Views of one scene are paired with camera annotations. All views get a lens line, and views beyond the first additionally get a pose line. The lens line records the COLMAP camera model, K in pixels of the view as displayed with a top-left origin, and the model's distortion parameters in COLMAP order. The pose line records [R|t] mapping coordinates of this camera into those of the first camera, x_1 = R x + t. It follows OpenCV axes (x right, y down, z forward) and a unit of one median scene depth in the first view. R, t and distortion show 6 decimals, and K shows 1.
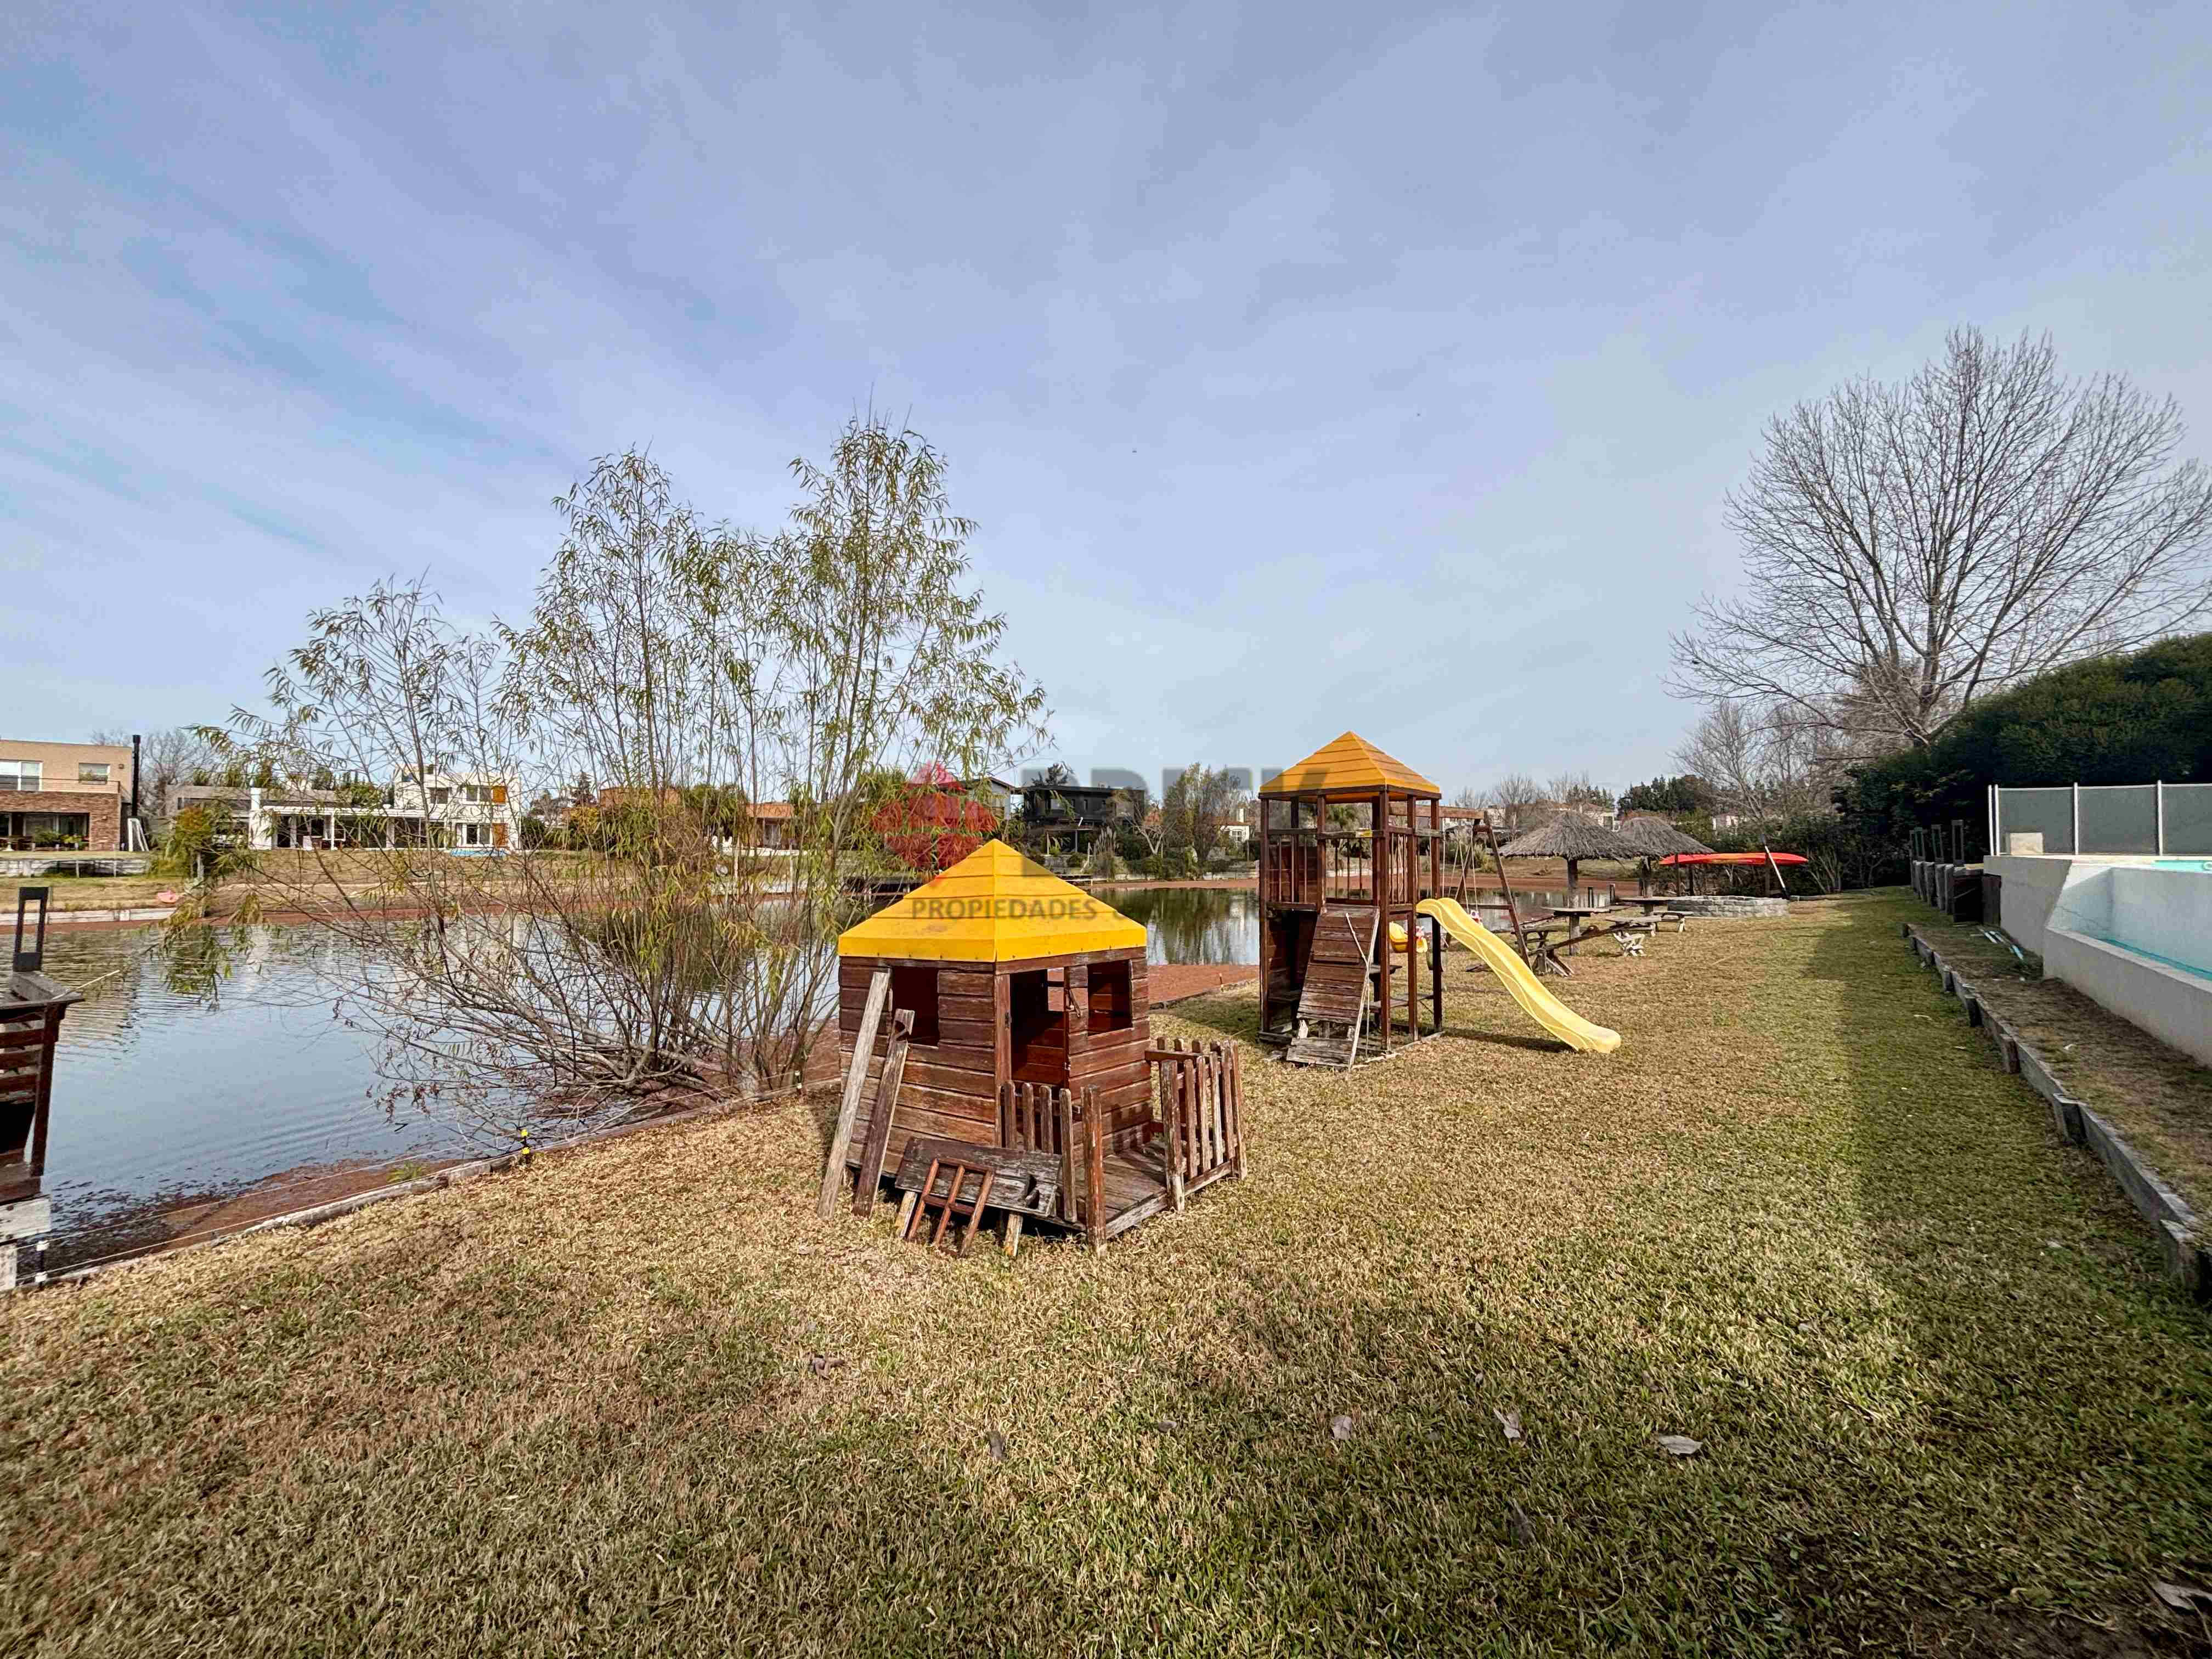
lens RADIAL K [[890.8, 0, 1102.6], [0, 890.8, 843.7], [0, 0, 1]] dist [-0.000950, 0.000239]
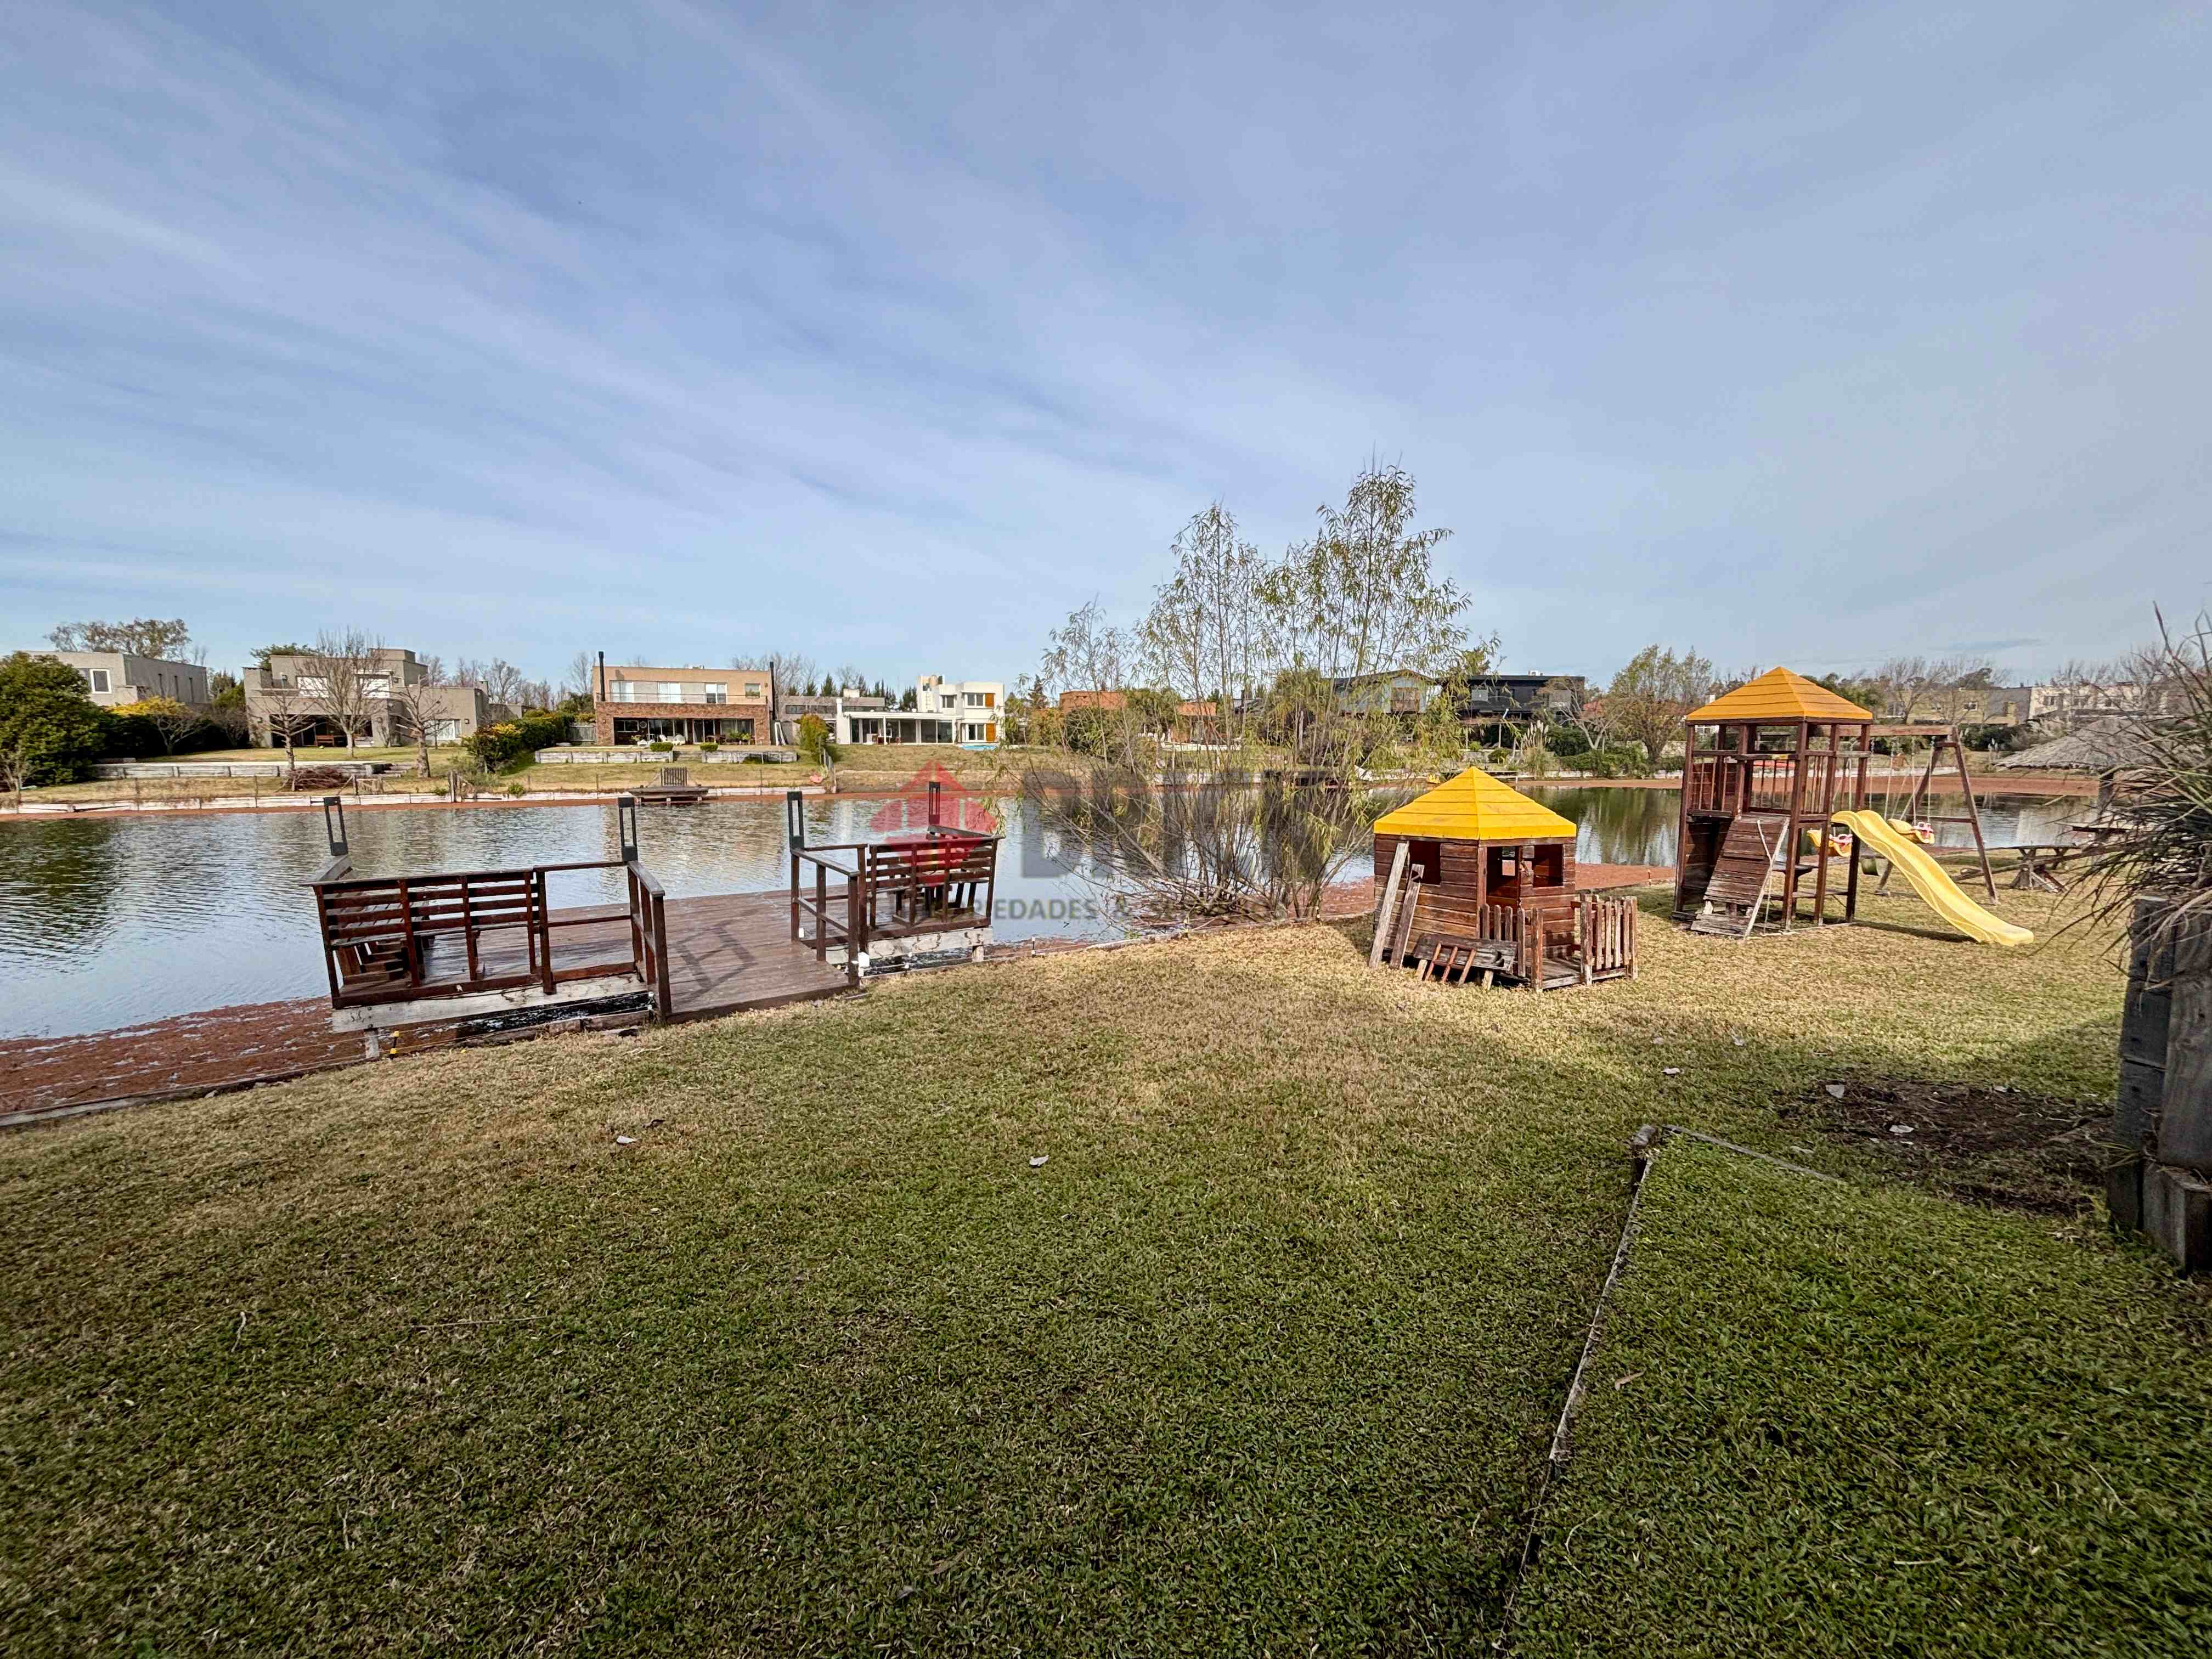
lens RADIAL K [[890.8, 0, 1095.5], [0, 890.8, 842.5], [0, 0, 1]] dist [-0.000950, 0.000239]
pose [[0.900256, 0.049482, -0.432539, -0.008432], [0.003023, 0.992786, 0.119865, -0.015893], [0.435350, -0.109217, 0.893612, -0.191772]]
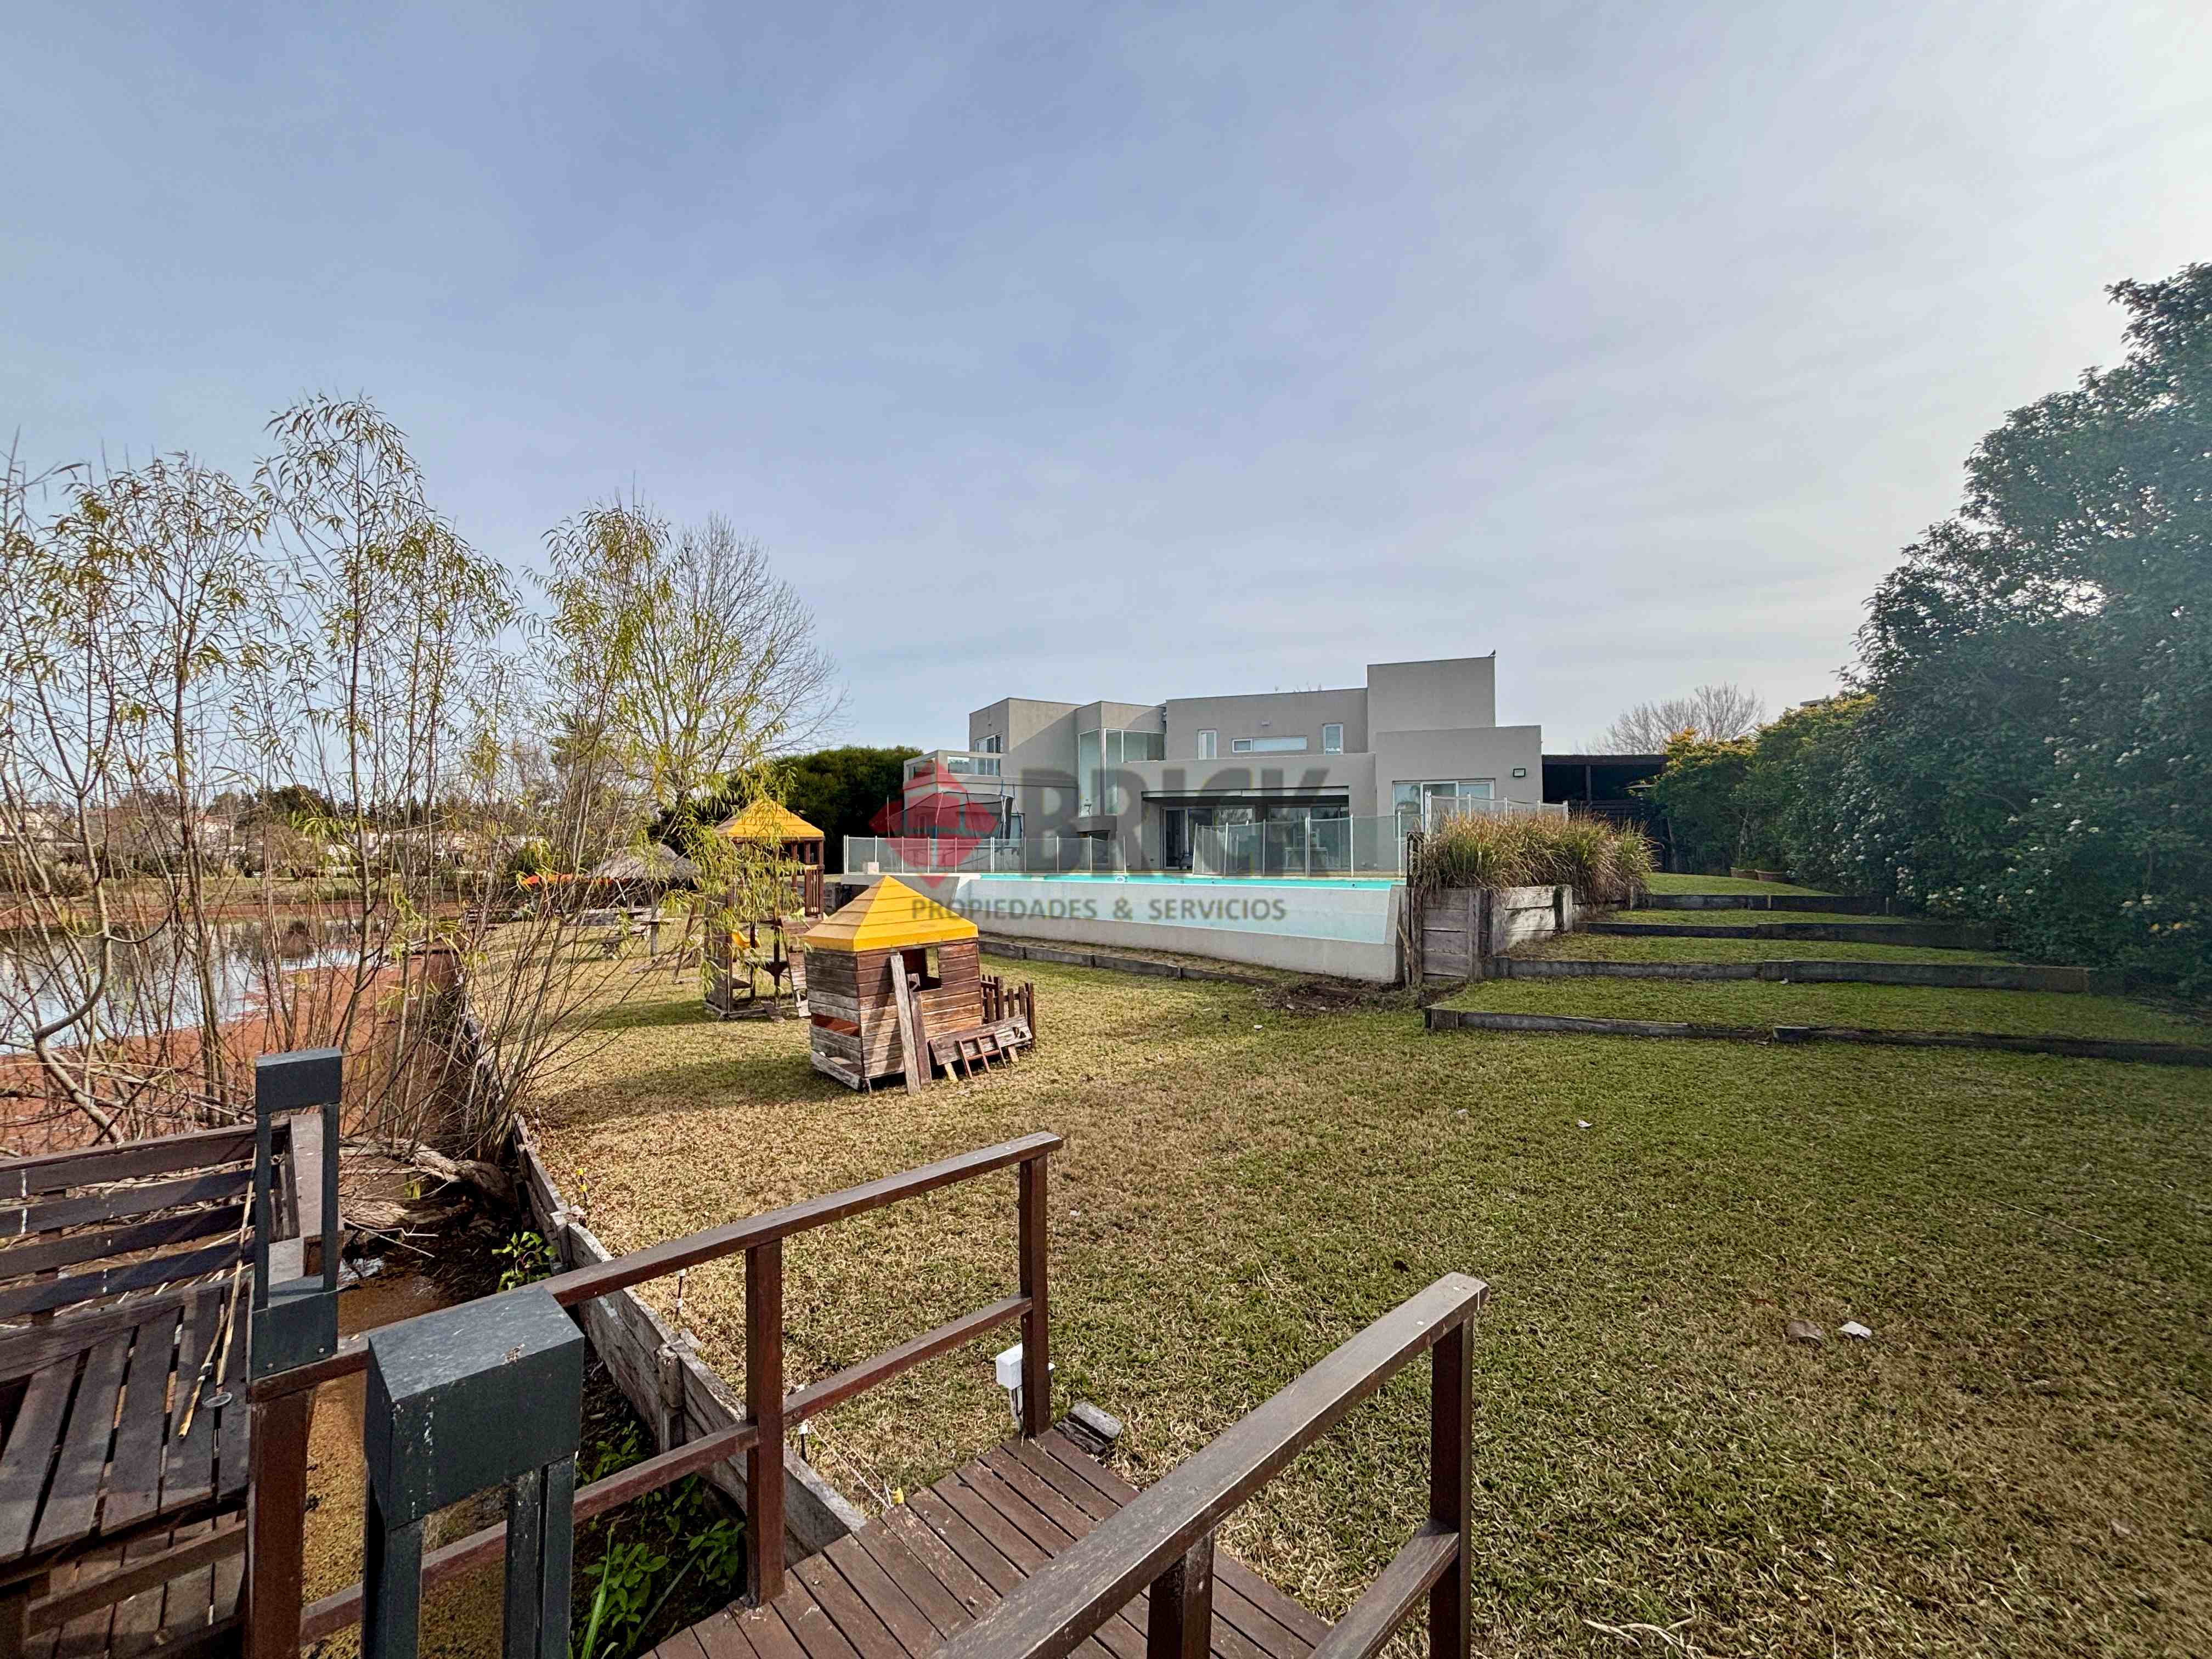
lens RADIAL K [[890.8, 0, 1108.8], [0, 890.8, 848.8], [0, 0, 1]] dist [-0.000950, 0.000239]
pose [[0.218092, 0.014015, 0.975828, -0.423566], [-0.001050, 0.999900, -0.014127, -0.008472], [-0.975928, 0.002056, 0.218085, 0.053740]]
